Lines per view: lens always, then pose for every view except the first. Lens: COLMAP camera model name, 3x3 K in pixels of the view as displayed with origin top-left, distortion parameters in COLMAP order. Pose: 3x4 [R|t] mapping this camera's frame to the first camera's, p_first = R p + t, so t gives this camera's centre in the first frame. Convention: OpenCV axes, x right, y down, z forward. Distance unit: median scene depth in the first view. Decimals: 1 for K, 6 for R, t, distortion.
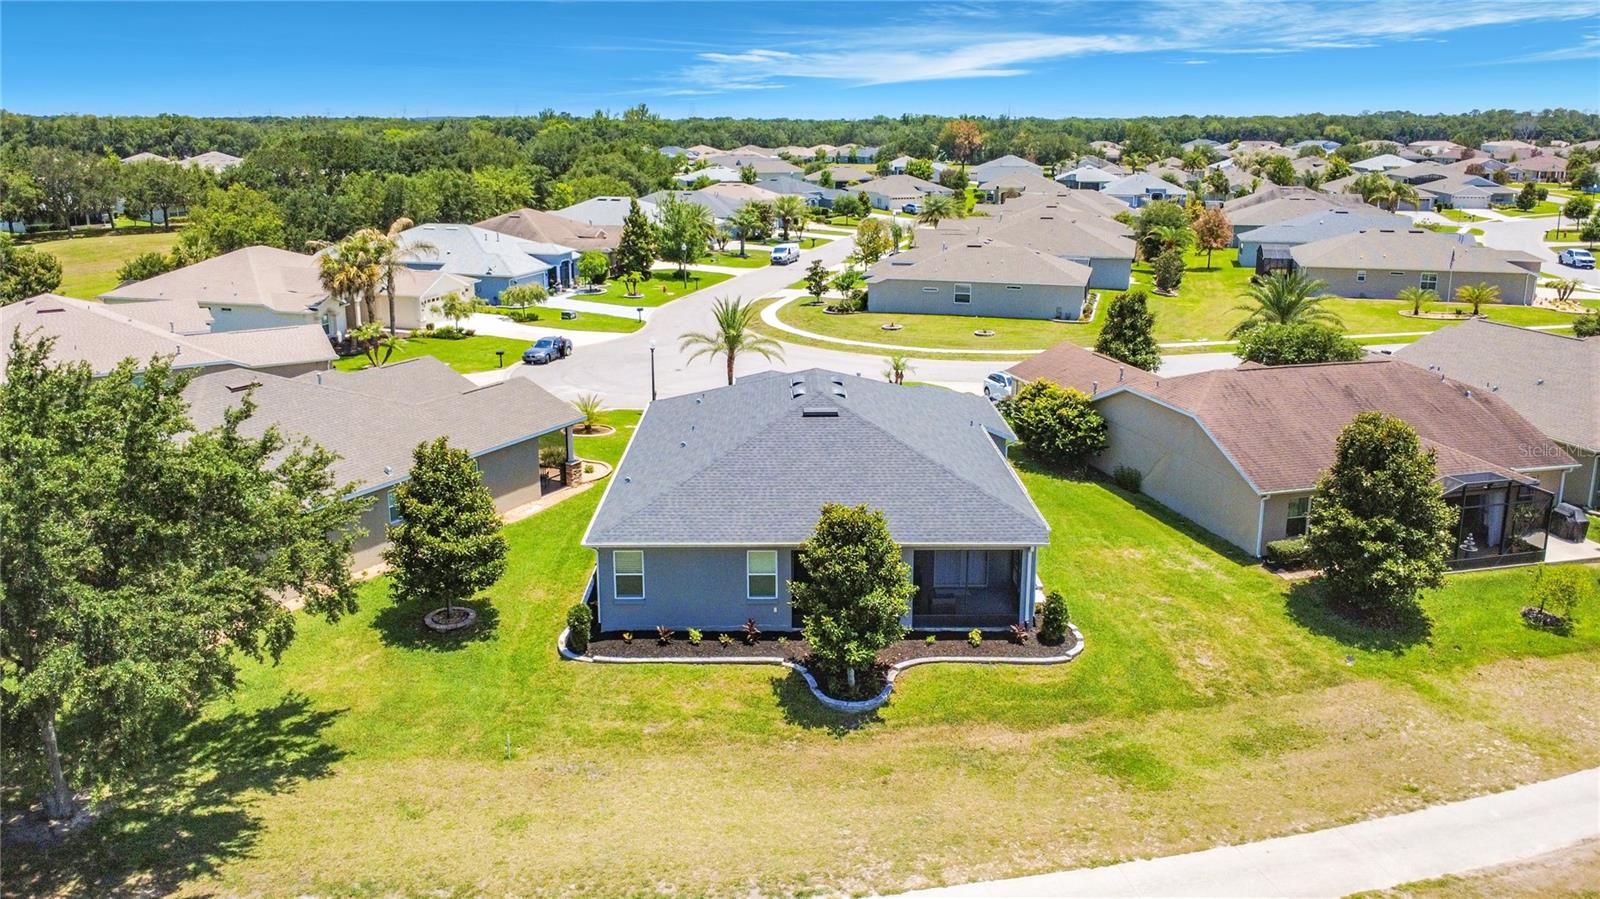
lens RADIAL K [[1159.2, 0, 805.0], [0, 1159.2, 486.5], [0, 0, 1]] dist [0.001488, 0.002782]
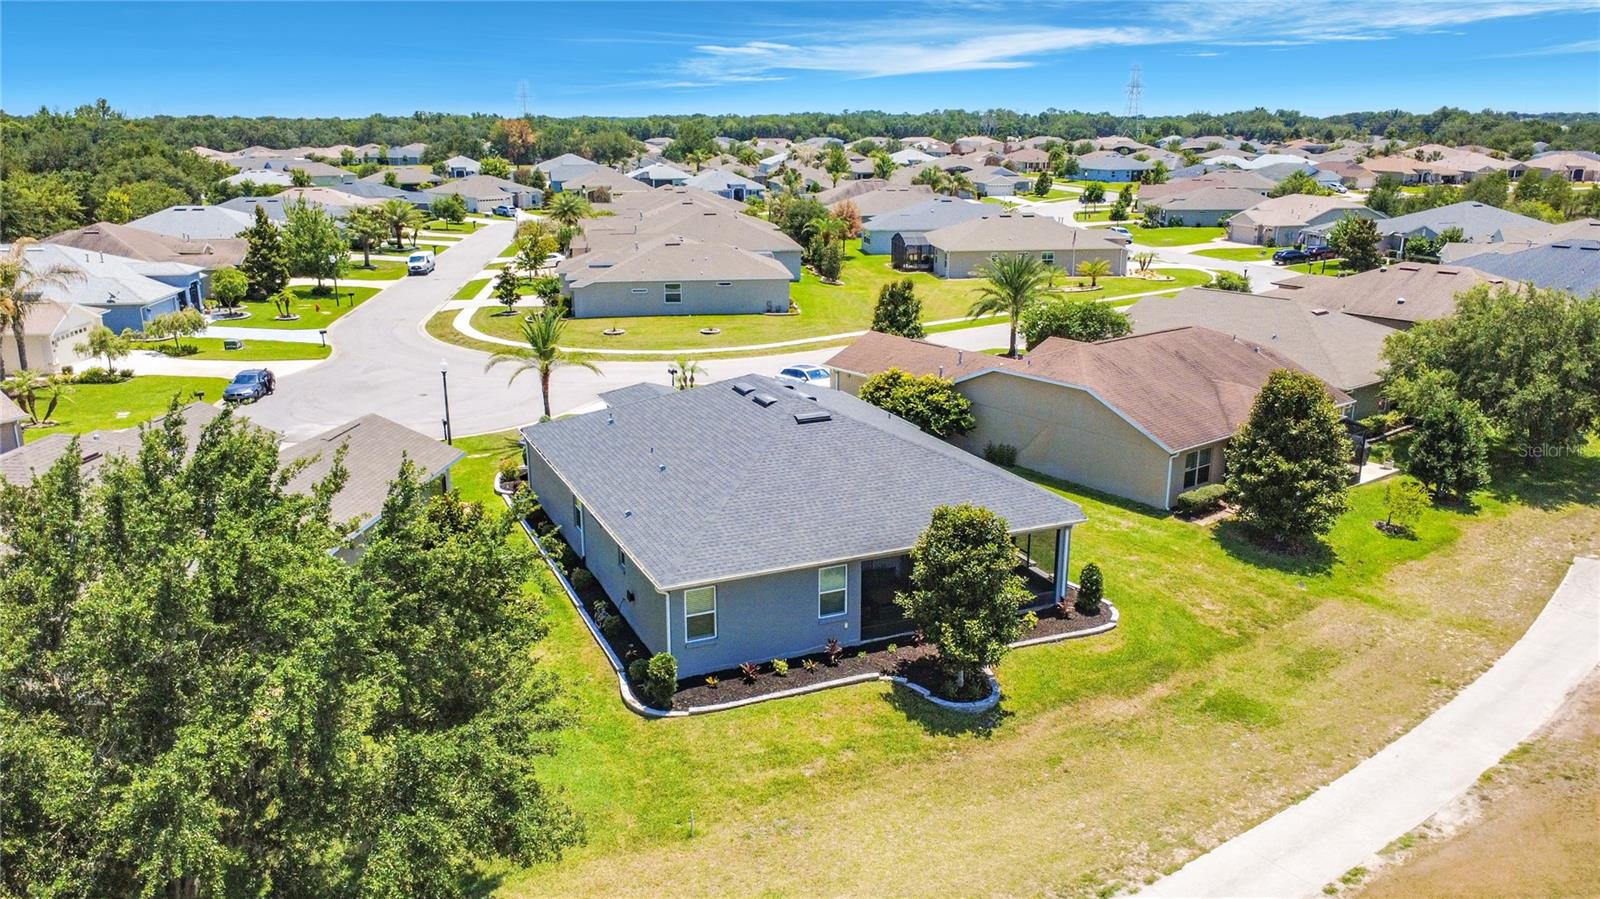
lens RADIAL K [[1159.2, 0, 805.0], [0, 1159.2, 486.5], [0, 0, 1]] dist [0.001488, 0.002782]
pose [[0.917221, -0.120586, 0.379689, -0.358817], [0.120158, 0.992442, 0.024923, -0.031609], [-0.379825, 0.022763, 0.924778, 0.106294]]
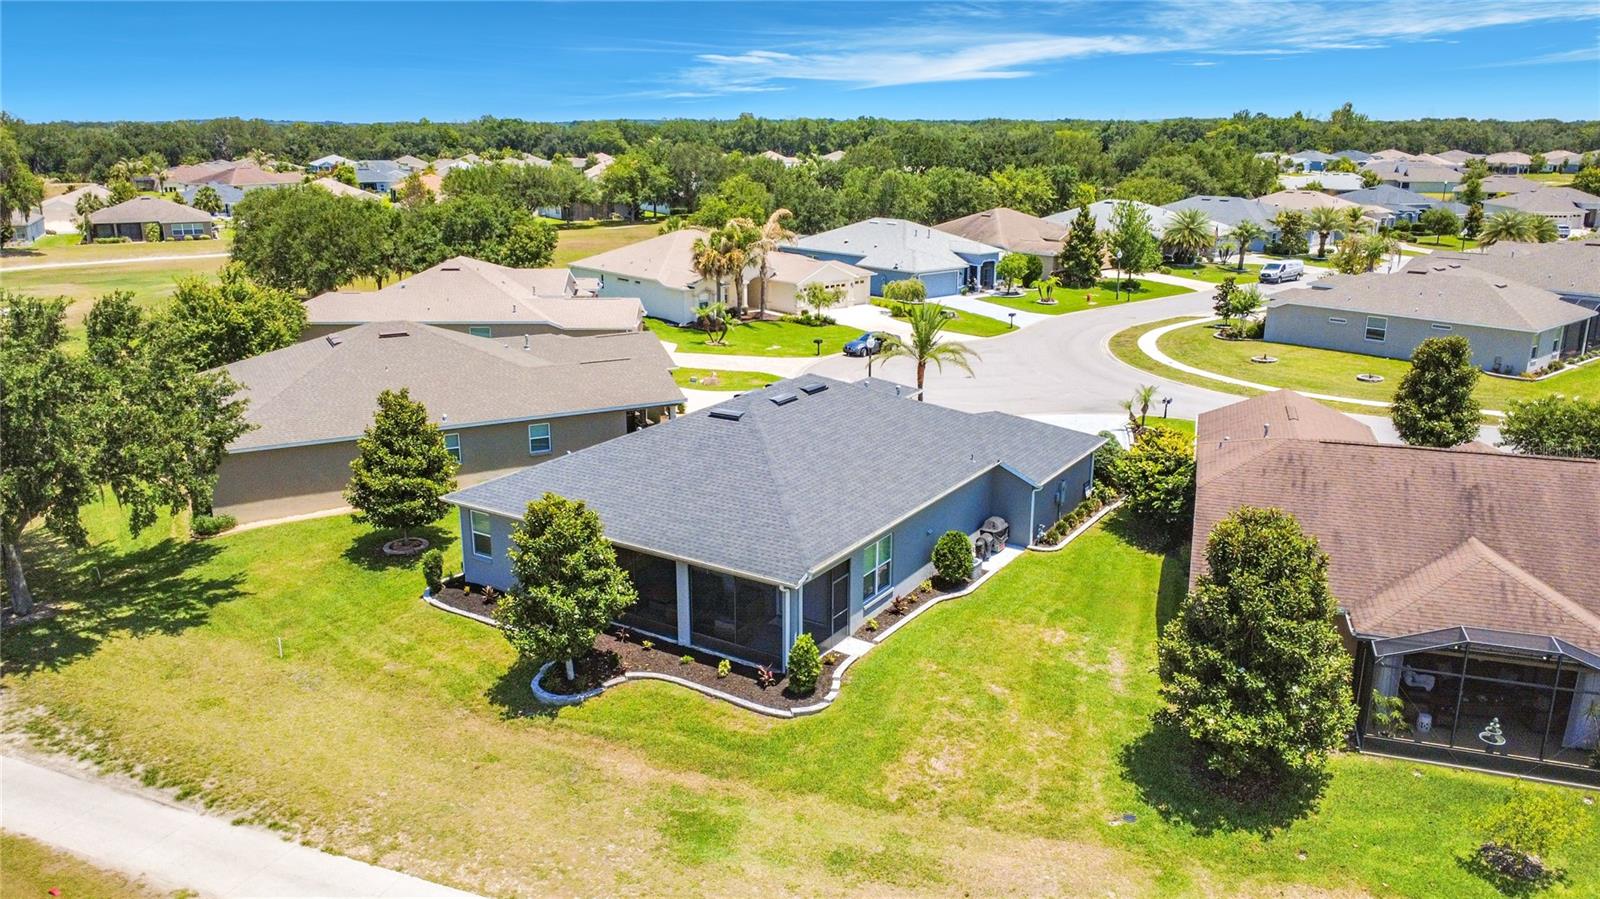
lens RADIAL K [[1193.8, 0, 797.8], [0, 1193.8, 428.3], [0, 0, 1]] dist [-0.001159, 0.004596]
pose [[0.831697, 0.136726, -0.538132, 0.596627], [-0.165799, 0.986143, -0.005692, -0.055878], [0.529897, 0.093956, 0.842842, 0.176842]]
